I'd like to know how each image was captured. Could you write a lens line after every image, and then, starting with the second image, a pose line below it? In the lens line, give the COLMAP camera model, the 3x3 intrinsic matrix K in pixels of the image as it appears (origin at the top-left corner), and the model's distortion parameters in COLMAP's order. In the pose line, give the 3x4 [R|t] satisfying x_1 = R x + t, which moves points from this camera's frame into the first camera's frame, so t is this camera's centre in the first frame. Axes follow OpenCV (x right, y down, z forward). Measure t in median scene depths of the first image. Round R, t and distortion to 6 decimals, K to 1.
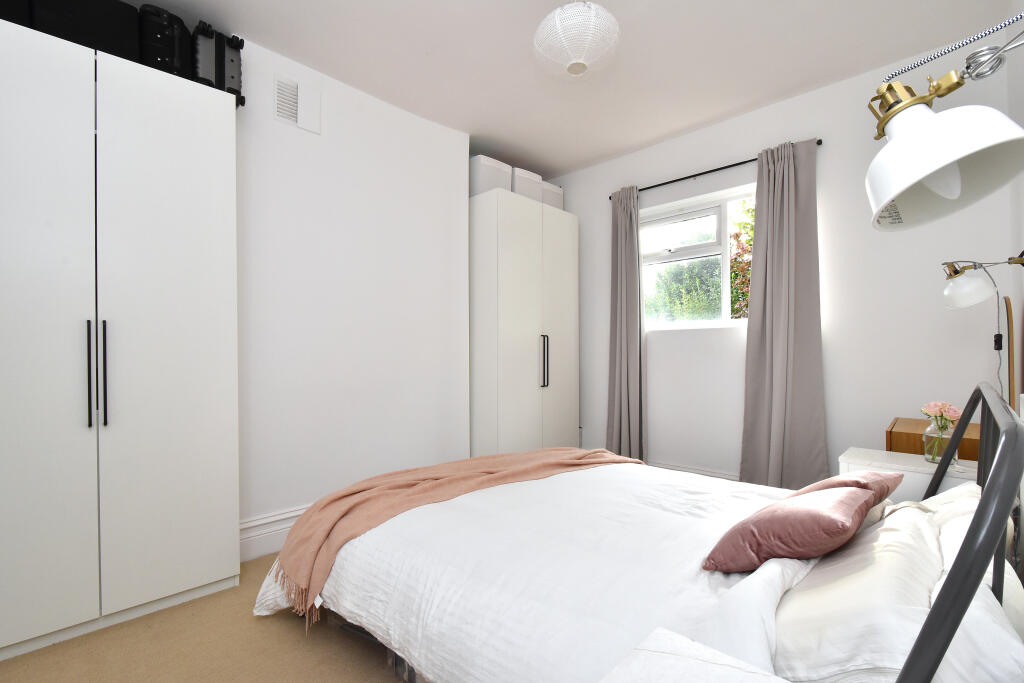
lens RADIAL K [[441.4, 0, 515.3], [0, 441.4, 347.2], [0, 0, 1]] dist [-0.001423, -0.000528]
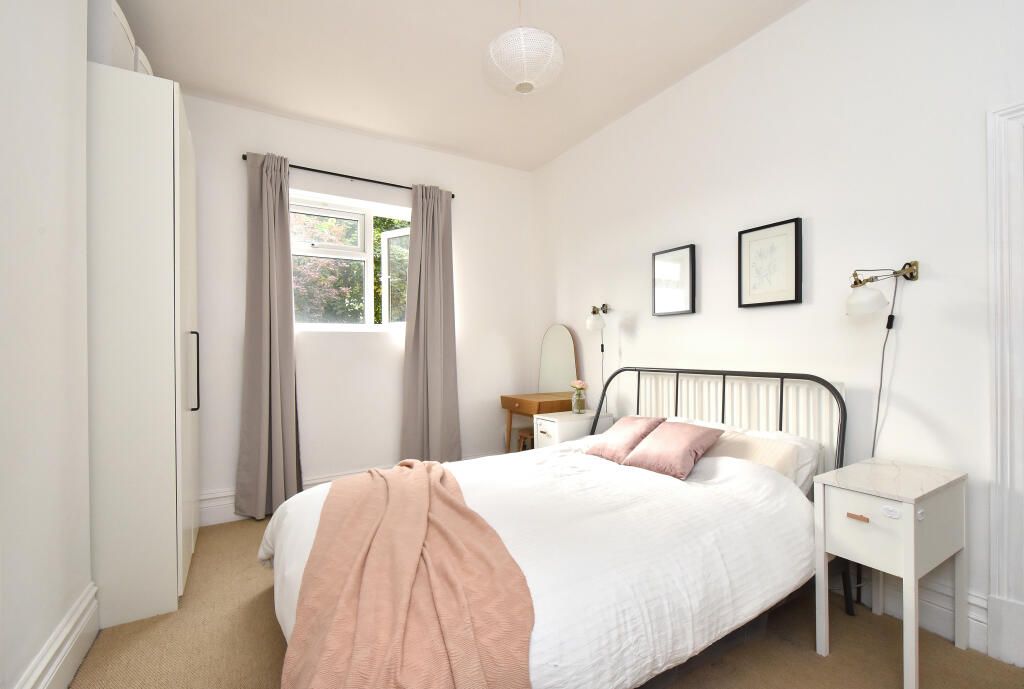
lens RADIAL K [[448.6, 0, 516.3], [0, 448.6, 351.7], [0, 0, 1]] dist [0.001006, 0.000072]
pose [[0.285643, 0.004671, 0.958325, -0.514728], [-0.000188, 0.999988, -0.004818, 0.007343], [-0.958336, 0.001196, 0.285641, 0.413195]]
